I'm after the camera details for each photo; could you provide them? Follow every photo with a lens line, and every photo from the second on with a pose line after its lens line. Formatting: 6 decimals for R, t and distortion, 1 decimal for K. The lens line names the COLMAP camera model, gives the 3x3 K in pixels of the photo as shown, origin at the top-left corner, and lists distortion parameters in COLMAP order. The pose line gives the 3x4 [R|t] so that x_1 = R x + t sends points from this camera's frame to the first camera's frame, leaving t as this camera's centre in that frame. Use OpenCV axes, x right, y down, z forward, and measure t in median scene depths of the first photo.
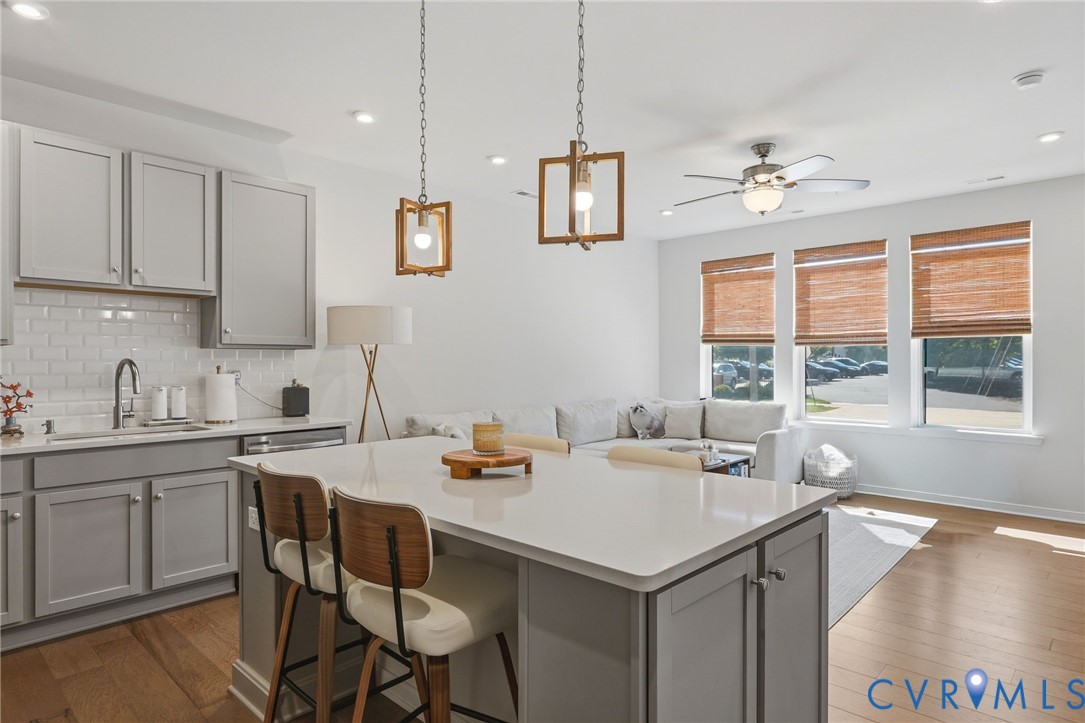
lens RADIAL K [[620.8, 0, 541.6], [0, 620.8, 360.7], [0, 0, 1]] dist [0.001792, -0.000006]
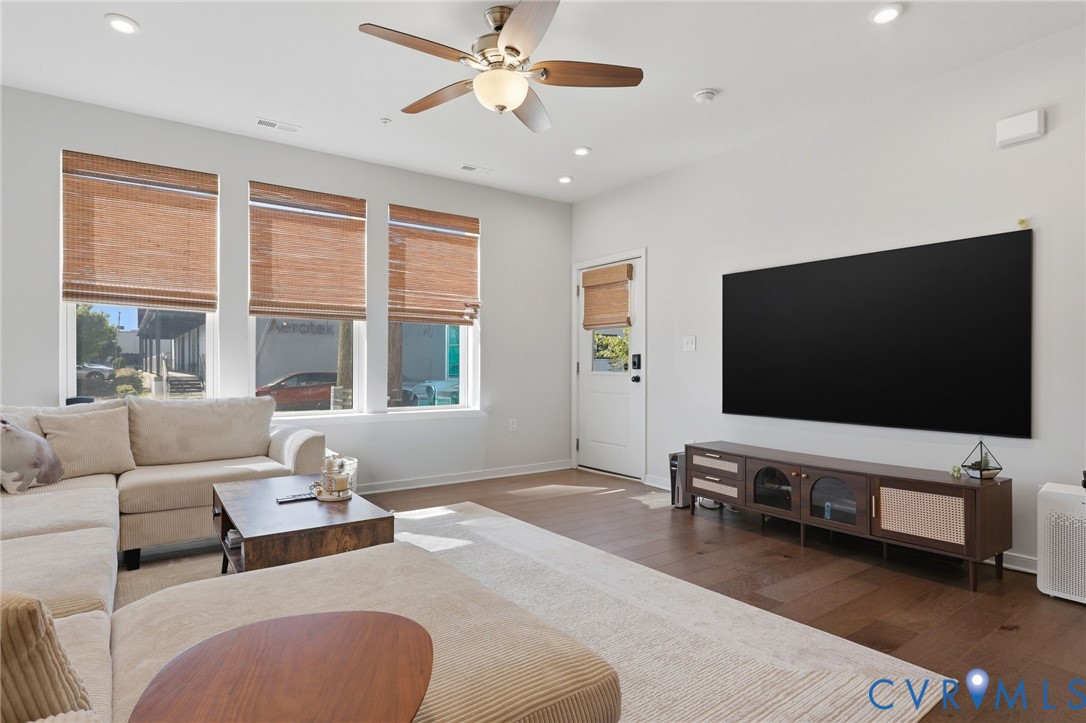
lens RADIAL K [[581.4, 0, 535.1], [0, 581.4, 365.0], [0, 0, 1]] dist [-0.000722, 0.000586]
pose [[0.192521, 0.003216, 0.981288, -0.197000], [-0.002950, 0.999992, -0.002698, 0.037132], [-0.981288, -0.002376, 0.192529, 0.593537]]
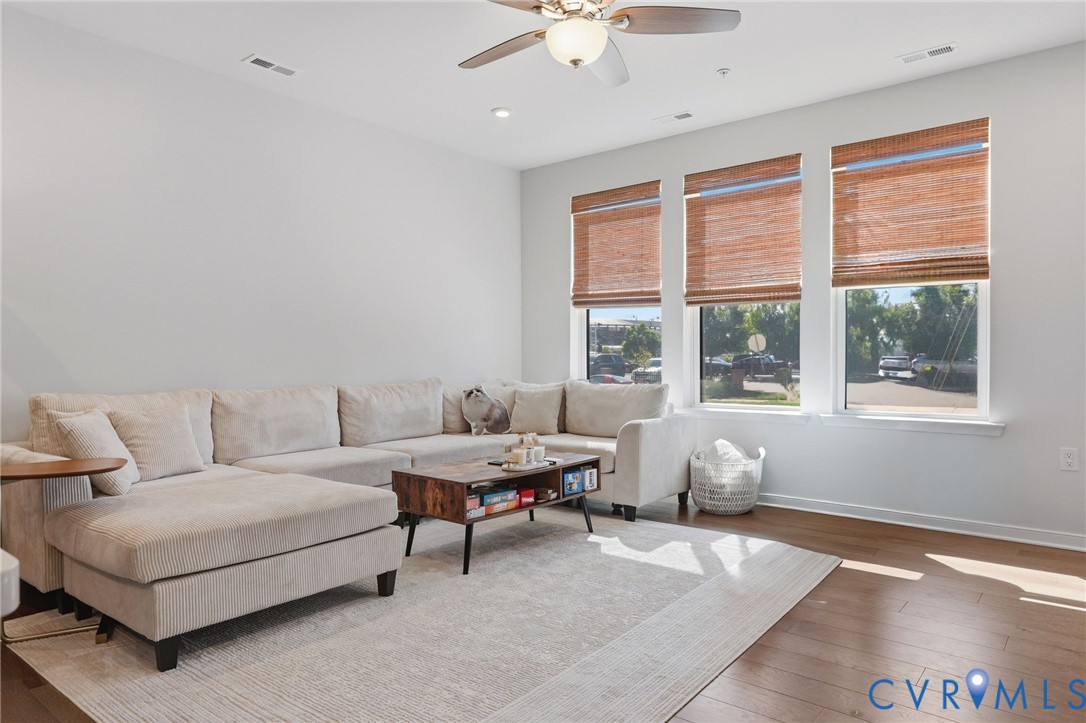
lens RADIAL K [[682.4, 0, 537.0], [0, 682.4, 362.1], [0, 0, 1]] dist [-0.002190, 0.001263]
pose [[0.997480, 0.000509, 0.070947, 0.189832], [-0.001005, 0.999975, 0.006953, 0.039805], [-0.070942, -0.007007, 0.997456, 0.226044]]
